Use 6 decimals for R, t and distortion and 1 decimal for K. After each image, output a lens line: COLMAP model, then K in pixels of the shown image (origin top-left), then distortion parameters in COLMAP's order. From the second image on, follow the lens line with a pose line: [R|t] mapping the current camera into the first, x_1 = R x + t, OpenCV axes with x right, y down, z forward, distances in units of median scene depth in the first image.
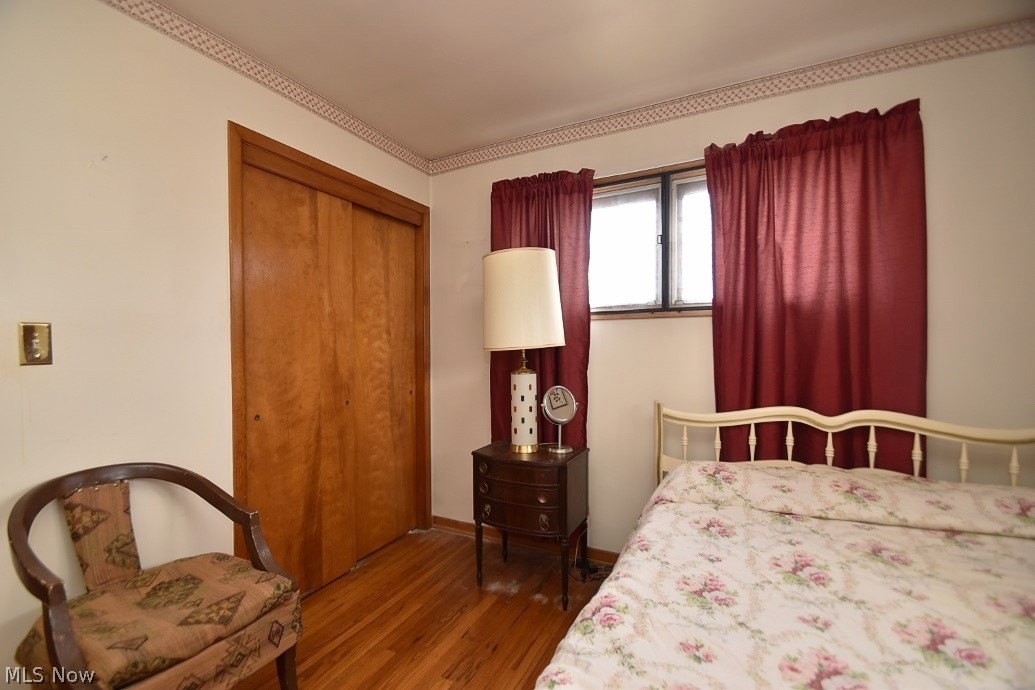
lens RADIAL K [[468.2, 0, 510.5], [0, 468.2, 356.4], [0, 0, 1]] dist [0.017566, -0.019312]
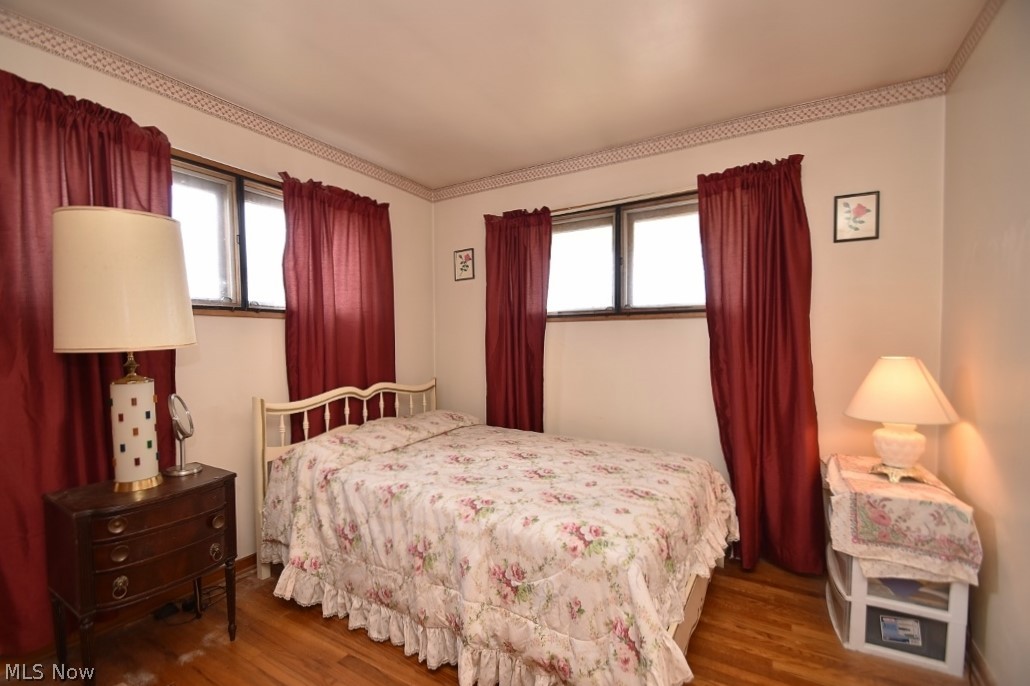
lens RADIAL K [[465.9, 0, 508.0], [0, 465.9, 354.4], [0, 0, 1]] dist [0.017566, -0.019312]
pose [[0.031057, -0.020618, 0.999305, -0.724873], [0.031586, 0.999308, 0.019637, -0.002971], [-0.999018, 0.030954, 0.031687, 0.421620]]
